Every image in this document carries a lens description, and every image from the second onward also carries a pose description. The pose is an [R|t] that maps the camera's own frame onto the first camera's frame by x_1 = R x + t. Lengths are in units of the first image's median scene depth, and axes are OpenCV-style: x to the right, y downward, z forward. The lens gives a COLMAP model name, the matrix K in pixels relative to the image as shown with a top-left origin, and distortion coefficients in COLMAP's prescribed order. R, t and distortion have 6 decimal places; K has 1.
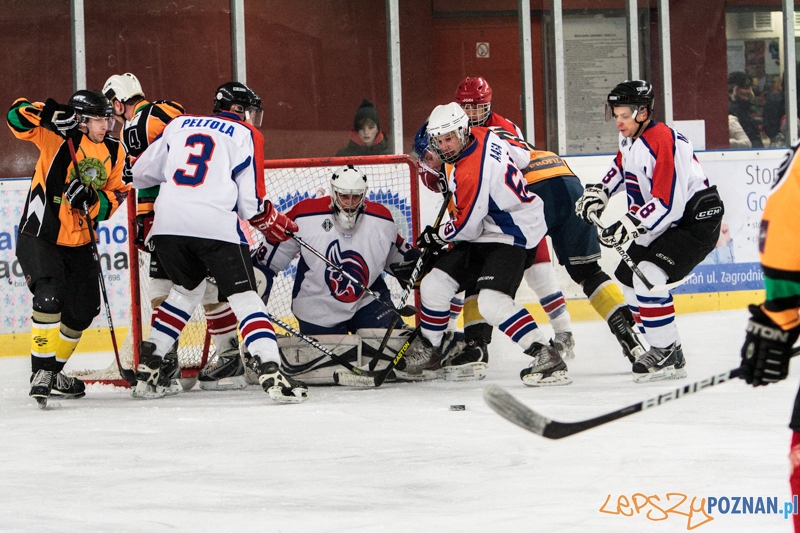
lens RADIAL K [[3654.9, 0, 400.0], [0, 3654.9, 266.5], [0, 0, 1]] dist [-0.507728, 0.246558]
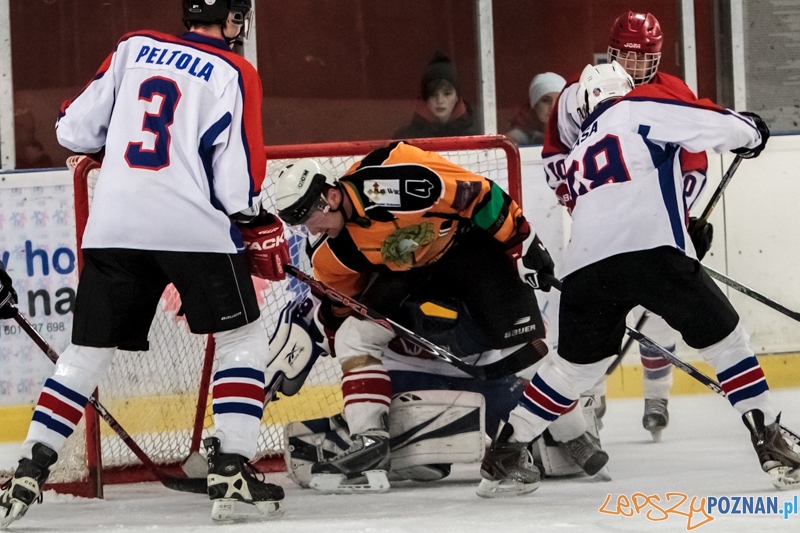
lens RADIAL K [[3654.9, 0, 400.0], [0, 3654.9, 266.5], [0, 0, 1]] dist [-0.507728, 0.246558]
pose [[0.999625, -0.005457, -0.026851, 0.000928], [0.004748, 0.999640, -0.026408, 0.009818], [0.026985, 0.026270, 0.999291, 0.350929]]
